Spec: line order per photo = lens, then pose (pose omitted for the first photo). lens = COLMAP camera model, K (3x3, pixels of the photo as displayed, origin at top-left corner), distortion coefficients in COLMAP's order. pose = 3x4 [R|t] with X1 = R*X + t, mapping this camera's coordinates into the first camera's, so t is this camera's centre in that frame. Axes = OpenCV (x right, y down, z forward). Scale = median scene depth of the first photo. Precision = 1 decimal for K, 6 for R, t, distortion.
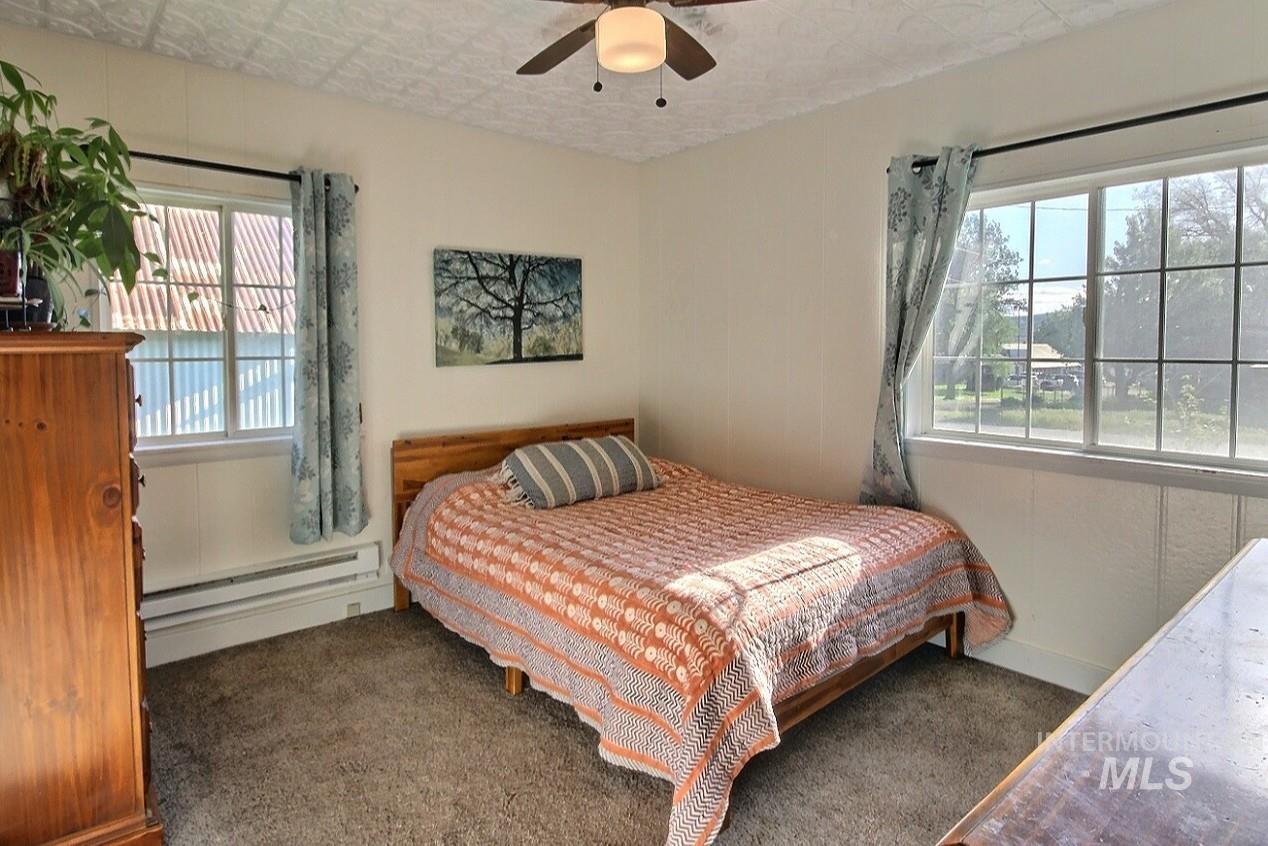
lens RADIAL K [[672.8, 0, 632.4], [0, 672.8, 374.0], [0, 0, 1]] dist [0.000924, 0.000097]
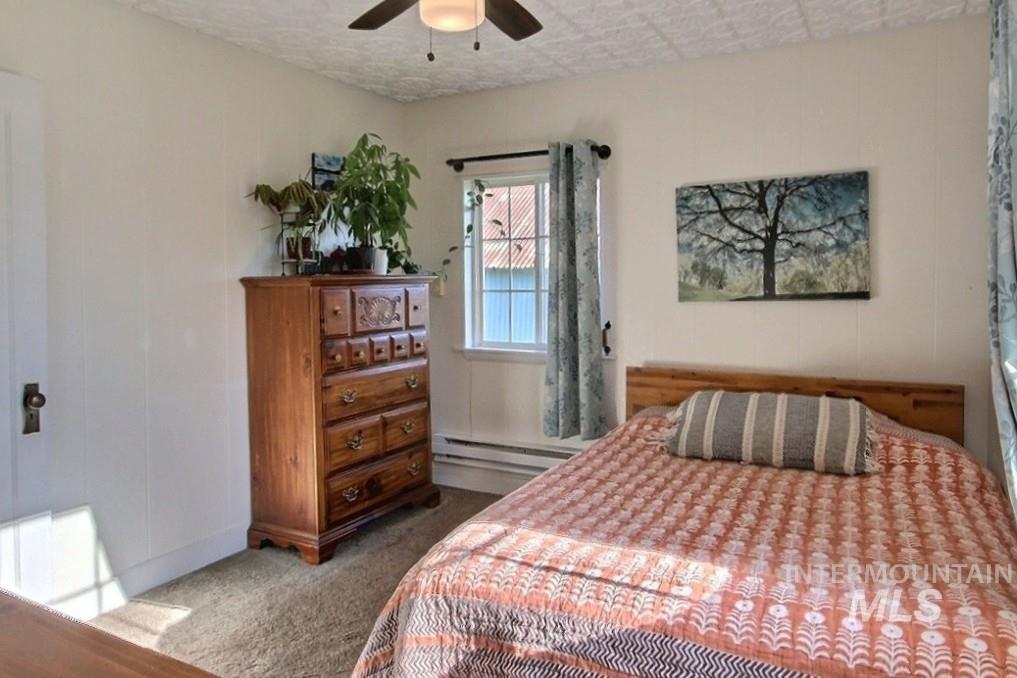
lens RADIAL K [[656.4, 0, 508.1], [0, 656.4, 305.3], [0, 0, 1]] dist [-0.023971, -0.000070]
pose [[0.394267, 0.034921, -0.918332, 0.512162], [-0.035891, 0.999101, 0.022583, -0.017980], [0.918295, 0.024057, 0.395166, 0.352593]]
